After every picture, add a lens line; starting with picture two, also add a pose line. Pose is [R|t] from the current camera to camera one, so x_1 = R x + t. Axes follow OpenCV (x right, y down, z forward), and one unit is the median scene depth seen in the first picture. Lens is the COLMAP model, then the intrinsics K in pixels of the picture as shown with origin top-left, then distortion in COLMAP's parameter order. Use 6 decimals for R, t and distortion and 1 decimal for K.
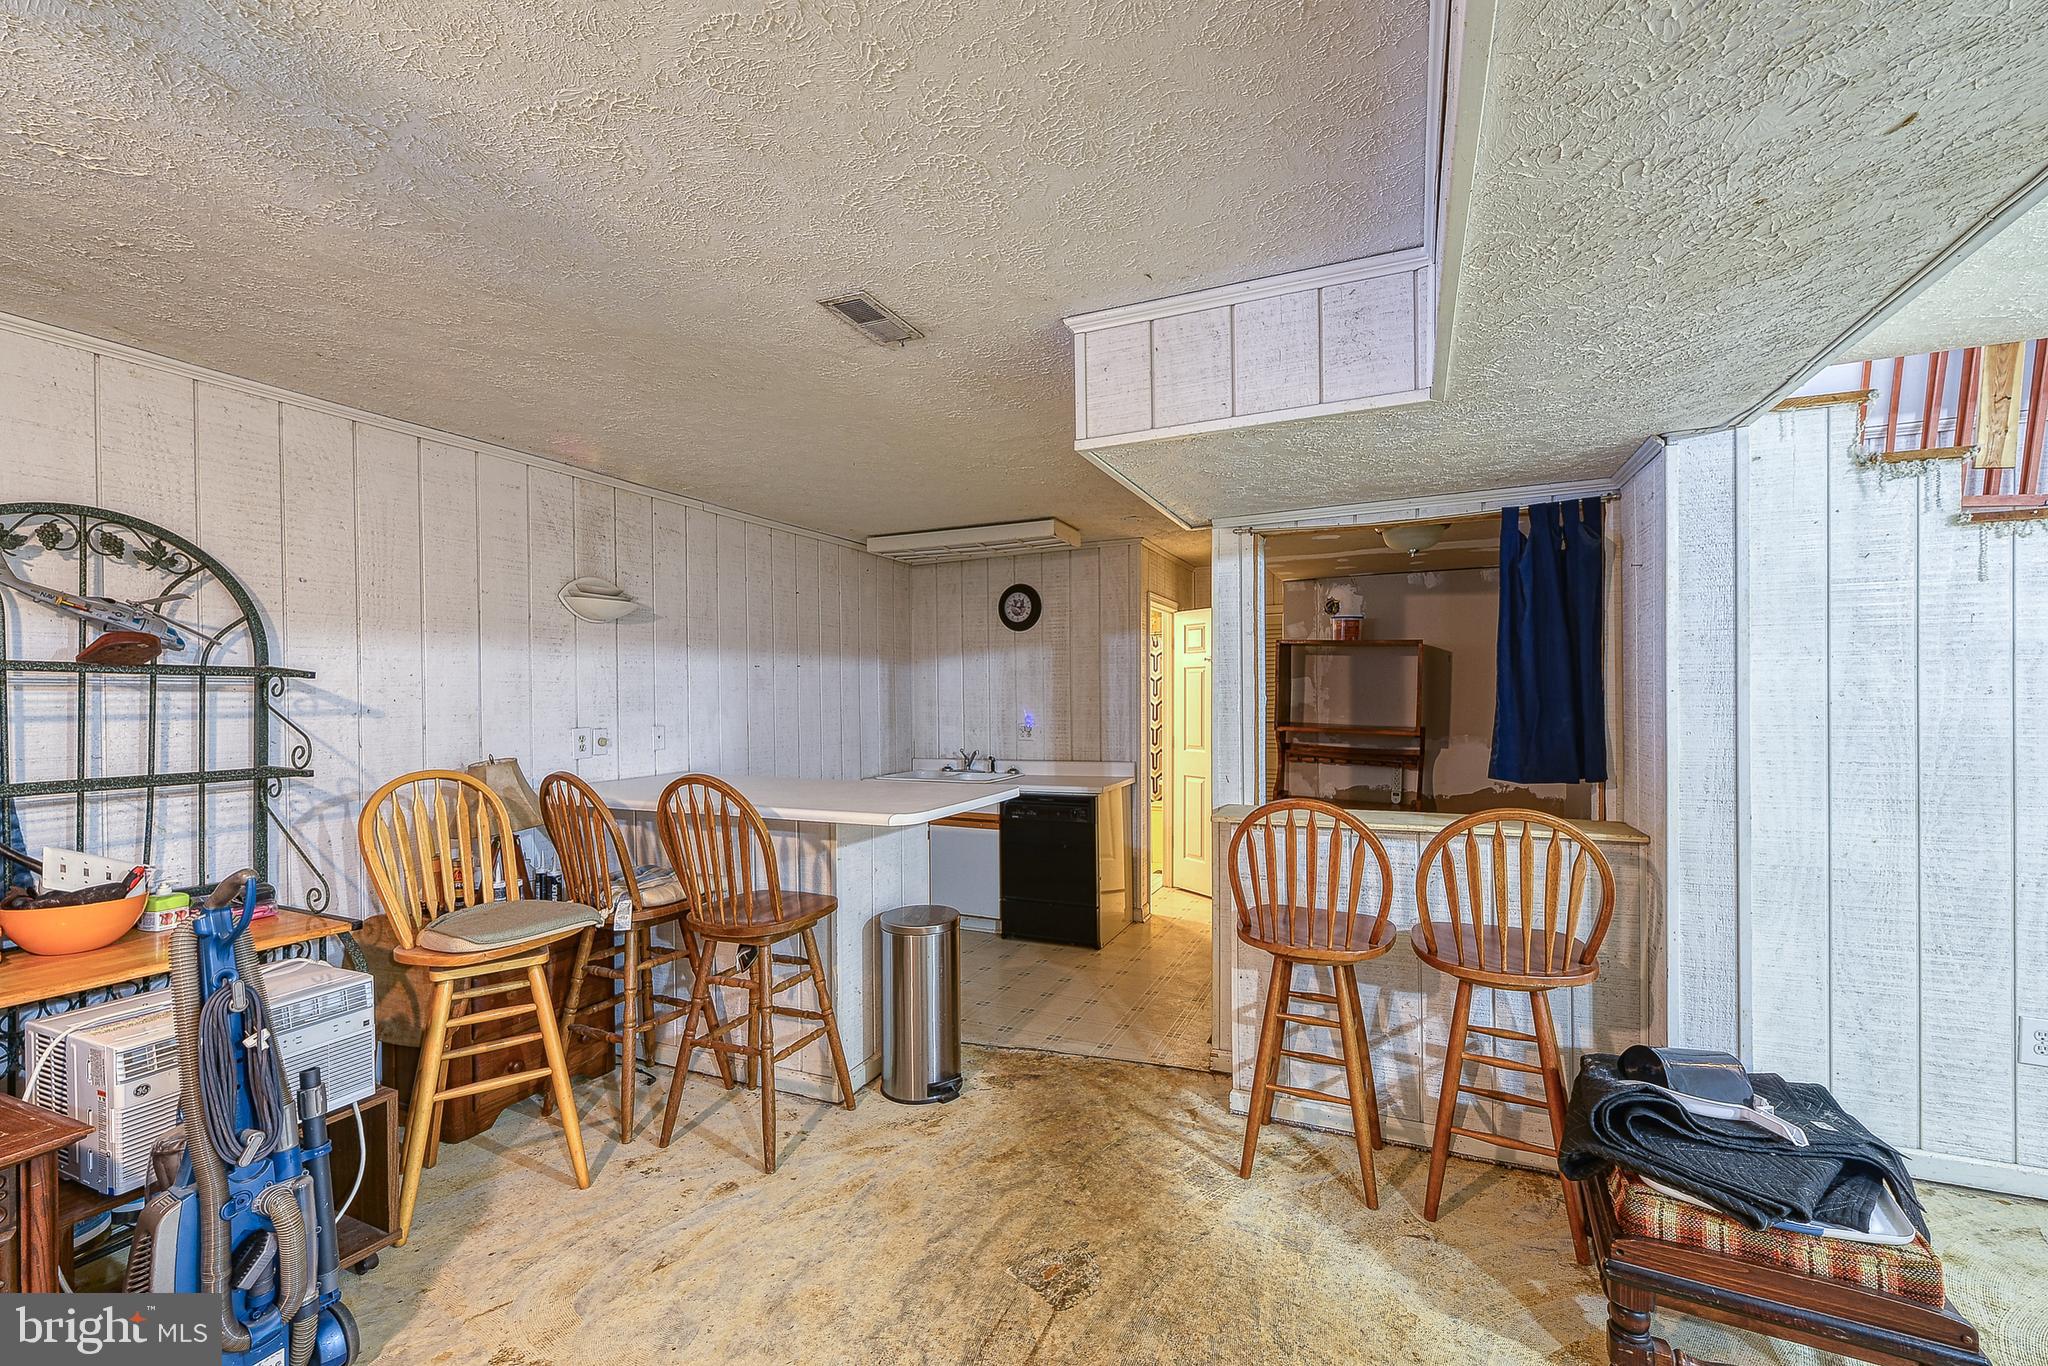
lens RADIAL K [[845.6, 0, 1024.1], [0, 845.6, 702.8], [0, 0, 1]] dist [0.000662, -0.000153]
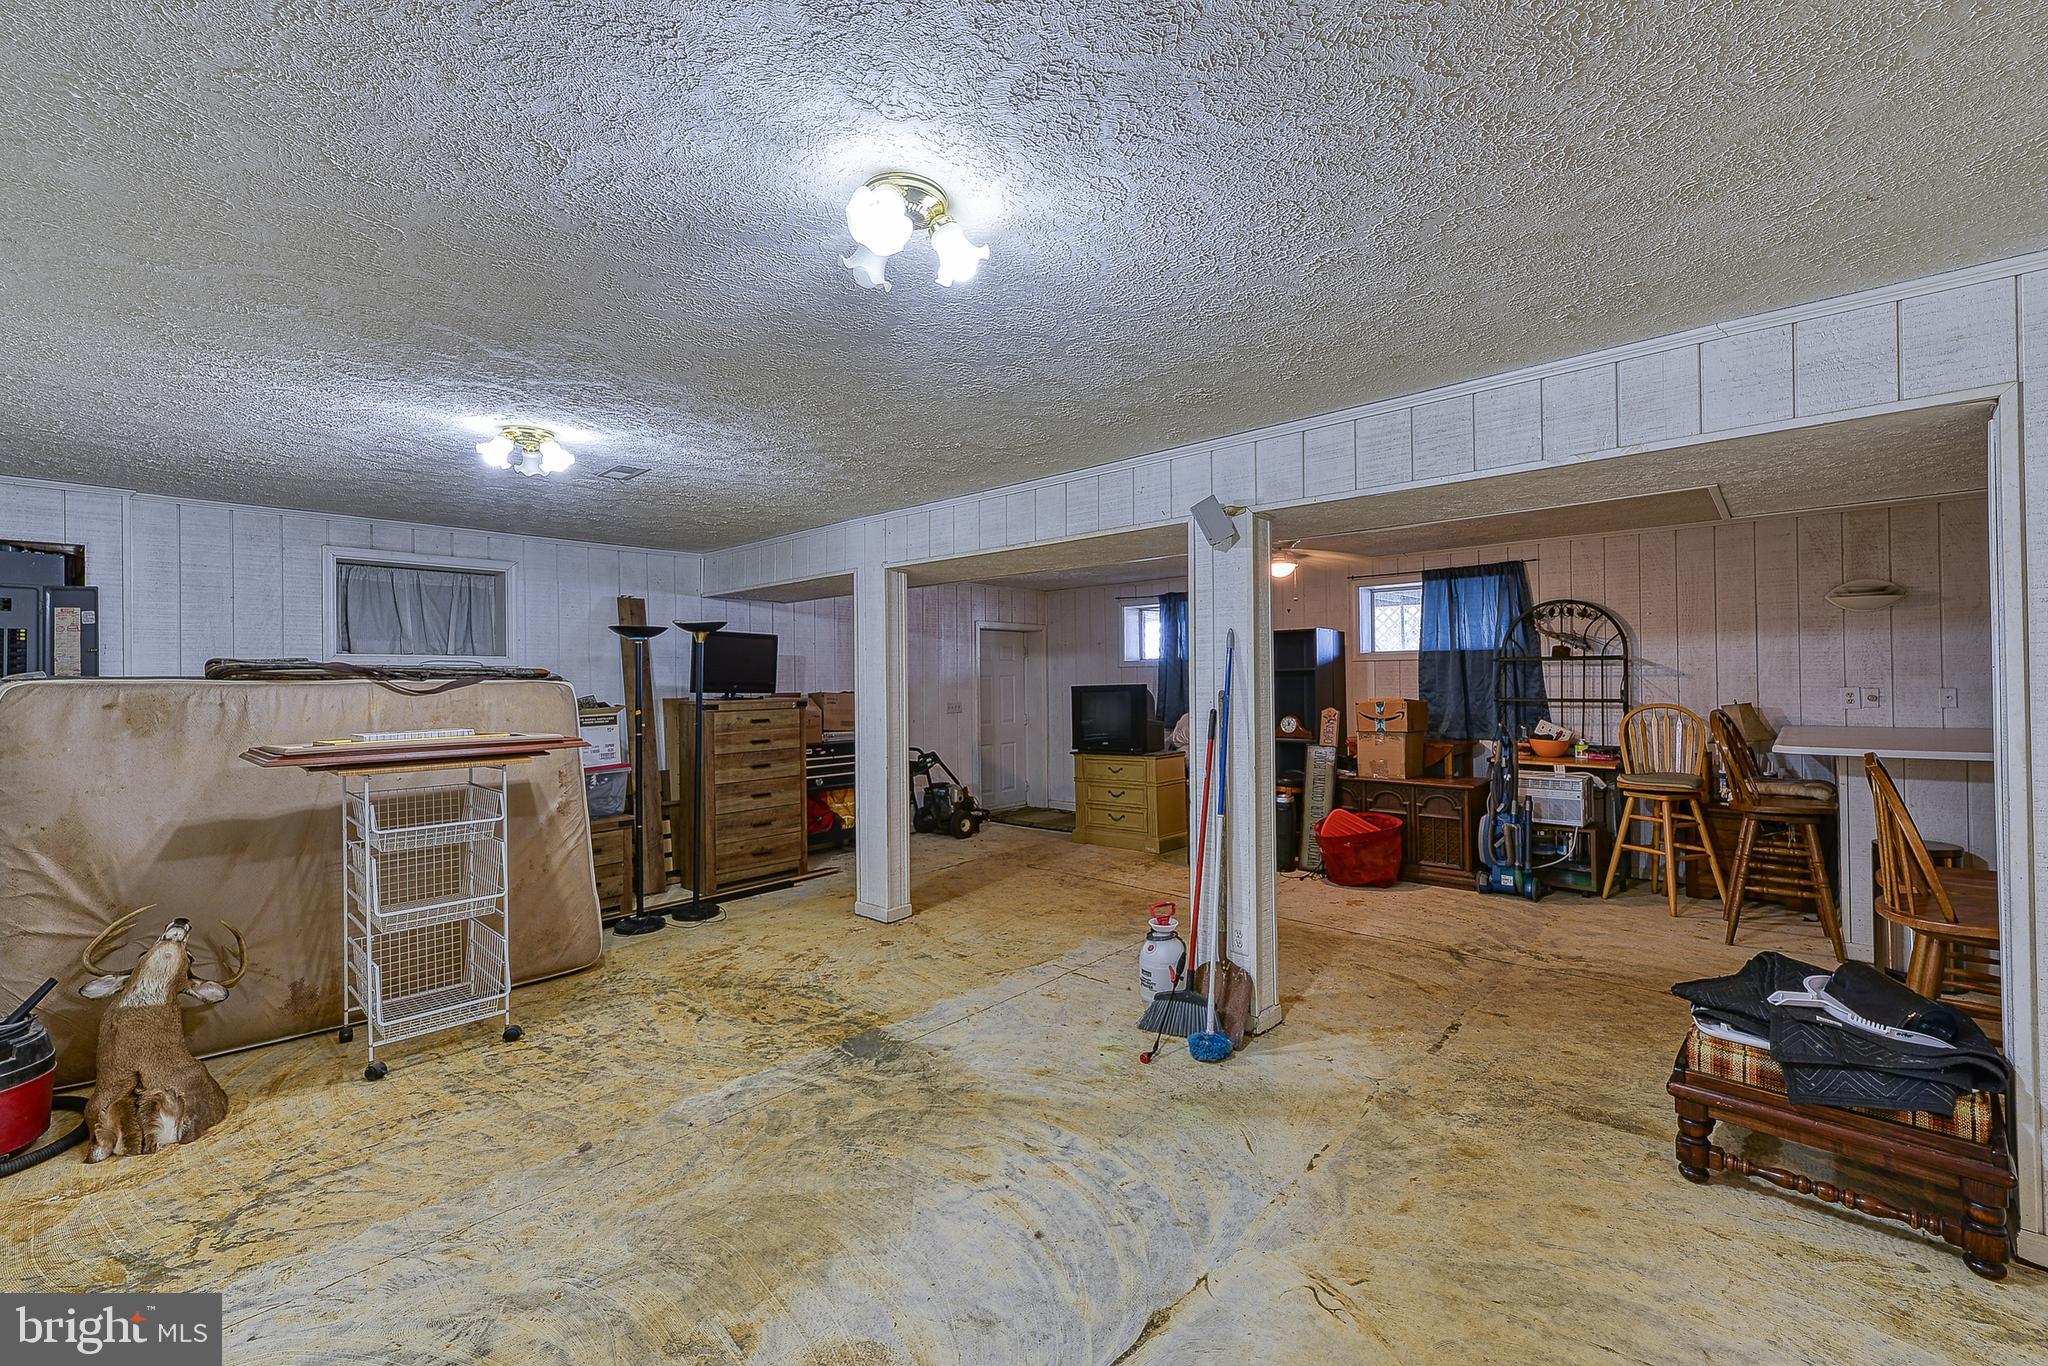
lens RADIAL K [[846.6, 0, 1028.1], [0, 846.6, 677.3], [0, 0, 1]] dist [0.002774, -0.000155]
pose [[-0.321531, 0.012071, -0.946822, 1.824953], [0.008421, 0.999916, 0.009888, -0.018531], [0.946861, -0.004794, -0.321606, 0.213198]]
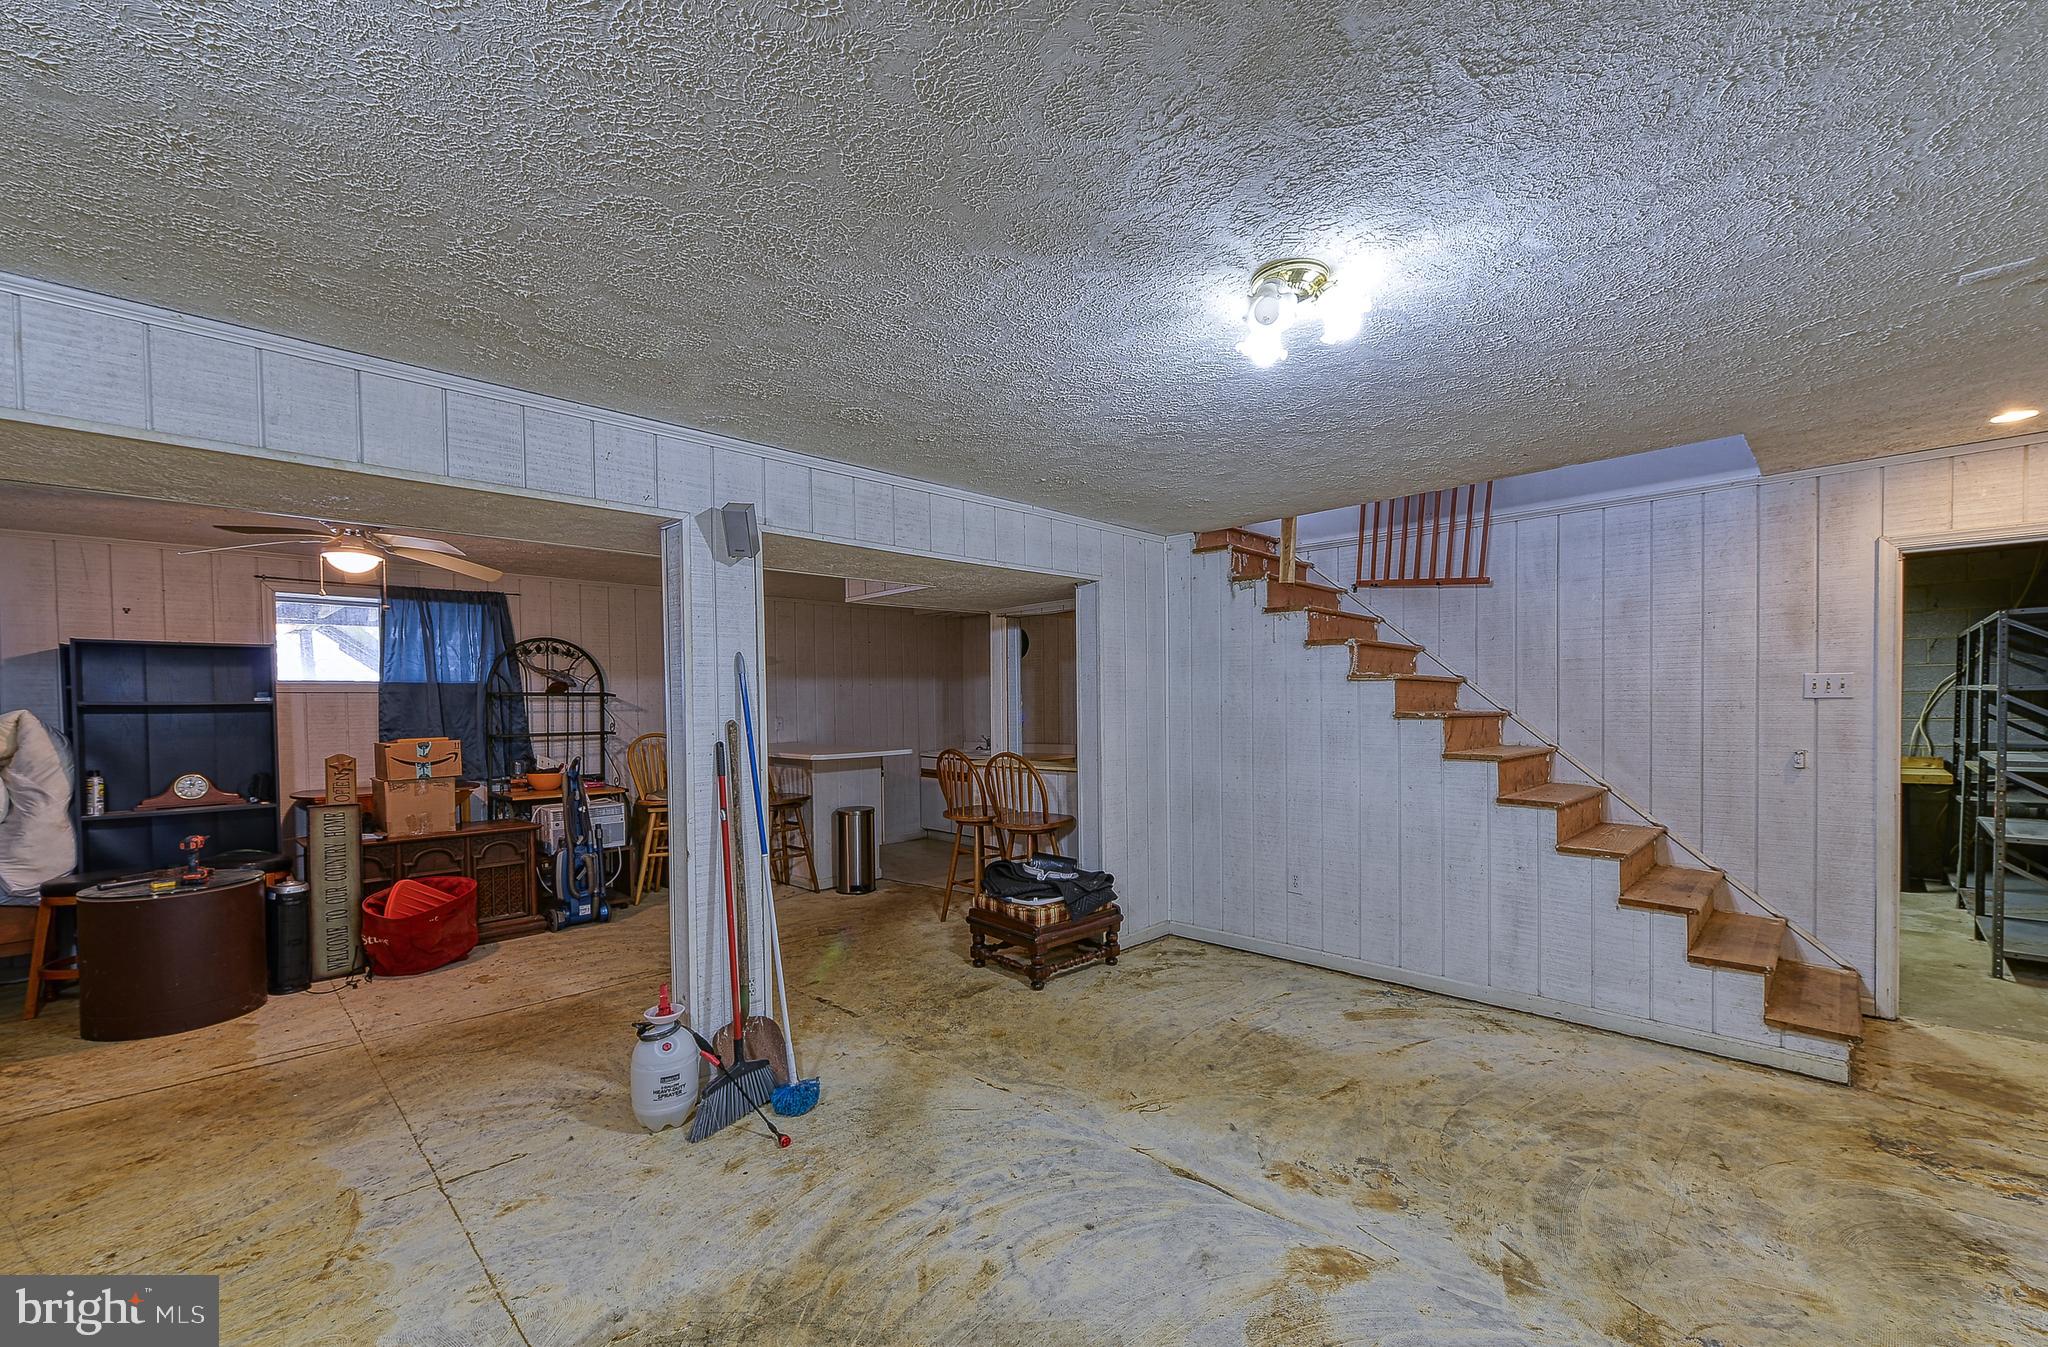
lens RADIAL K [[834.2, 0, 1031.5], [0, 834.2, 723.2], [0, 0, 1]] dist [0.002892, 0.000072]
pose [[0.936520, 0.006101, -0.350560, 1.244154], [0.001434, 0.999774, 0.021231, -0.000783], [0.350610, -0.020386, 0.936300, -0.946707]]
